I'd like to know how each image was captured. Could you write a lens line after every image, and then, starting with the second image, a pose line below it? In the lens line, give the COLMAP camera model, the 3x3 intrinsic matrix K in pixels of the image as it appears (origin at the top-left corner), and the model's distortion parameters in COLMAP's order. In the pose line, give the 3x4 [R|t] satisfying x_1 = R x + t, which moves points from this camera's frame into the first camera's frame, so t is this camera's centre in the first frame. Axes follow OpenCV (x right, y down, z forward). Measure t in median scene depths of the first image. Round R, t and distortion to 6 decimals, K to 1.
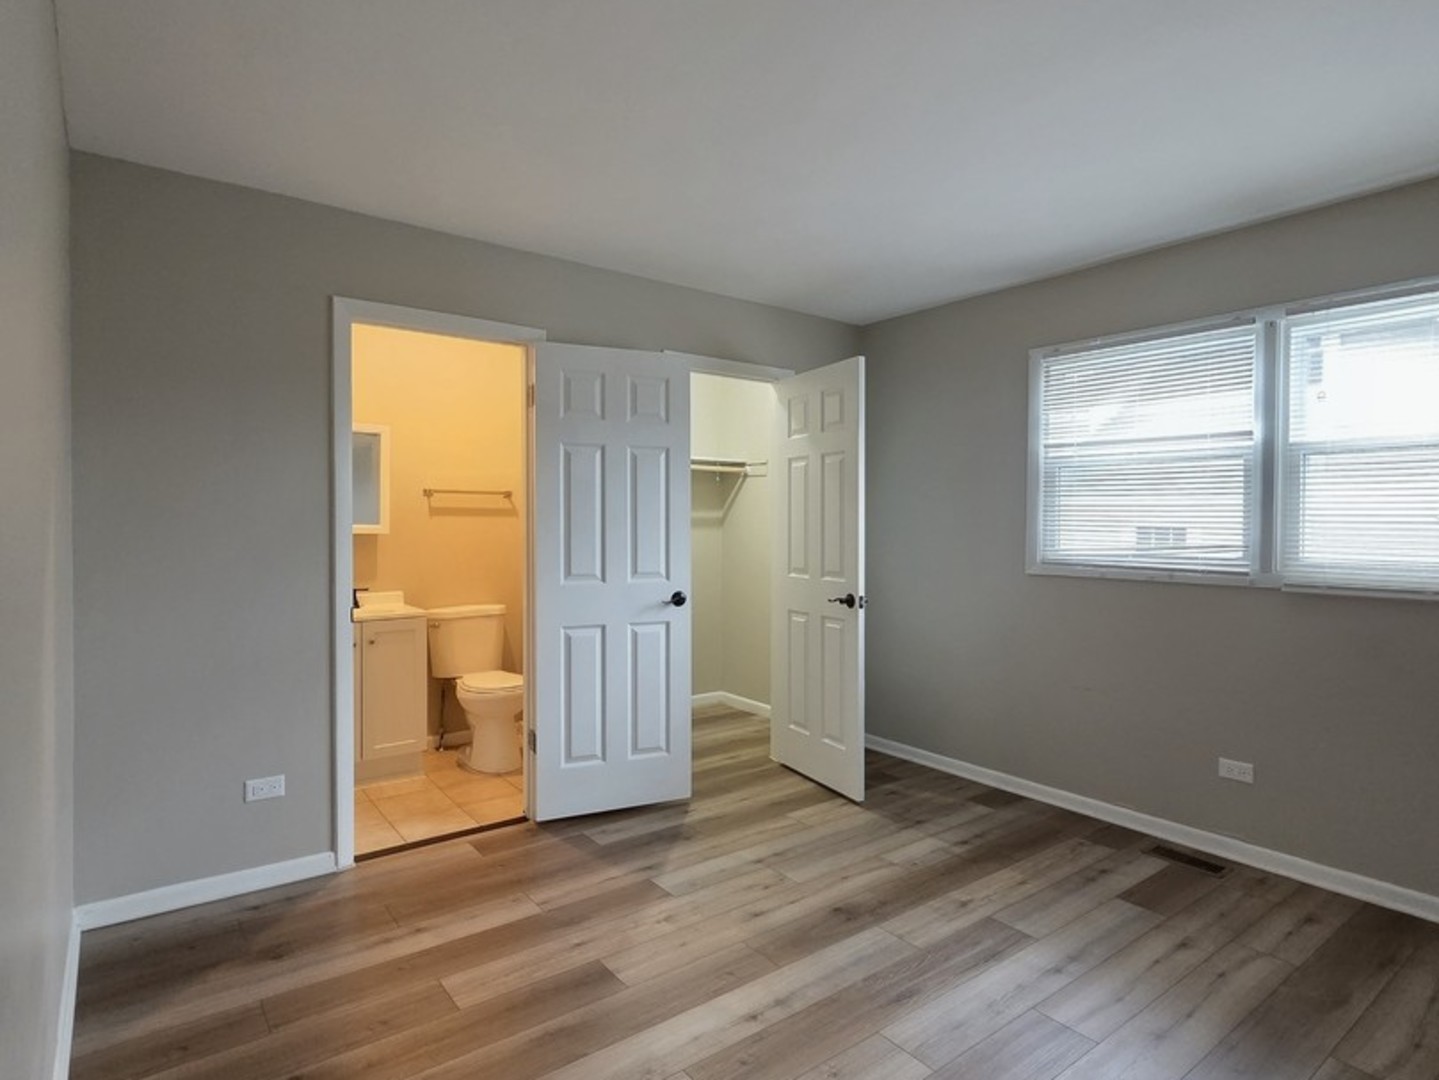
lens RADIAL K [[780.0, 0, 718.7], [0, 780.0, 545.1], [0, 0, 1]] dist [-0.006275, -0.000946]
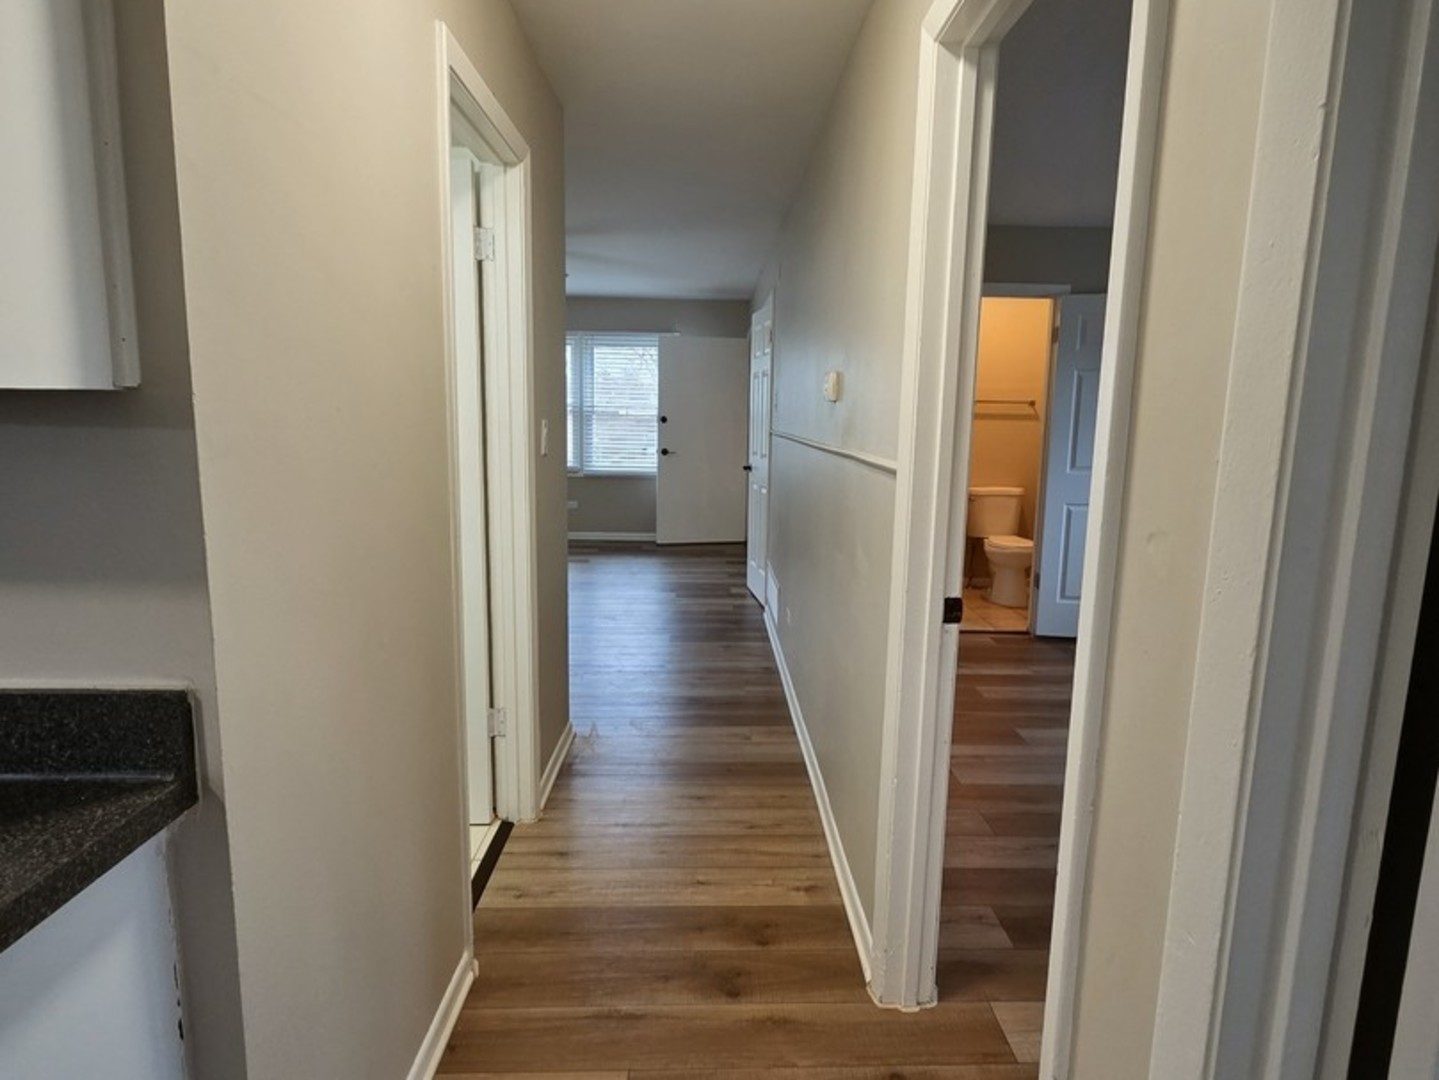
lens RADIAL K [[780.0, 0, 728.2], [0, 780.0, 539.0], [0, 0, 1]] dist [-0.006275, -0.000946]
pose [[0.809498, 0.098471, -0.578806, 0.122767], [-0.024030, 0.990566, 0.134914, -0.006393], [0.586631, -0.095304, 0.804227, -0.477804]]
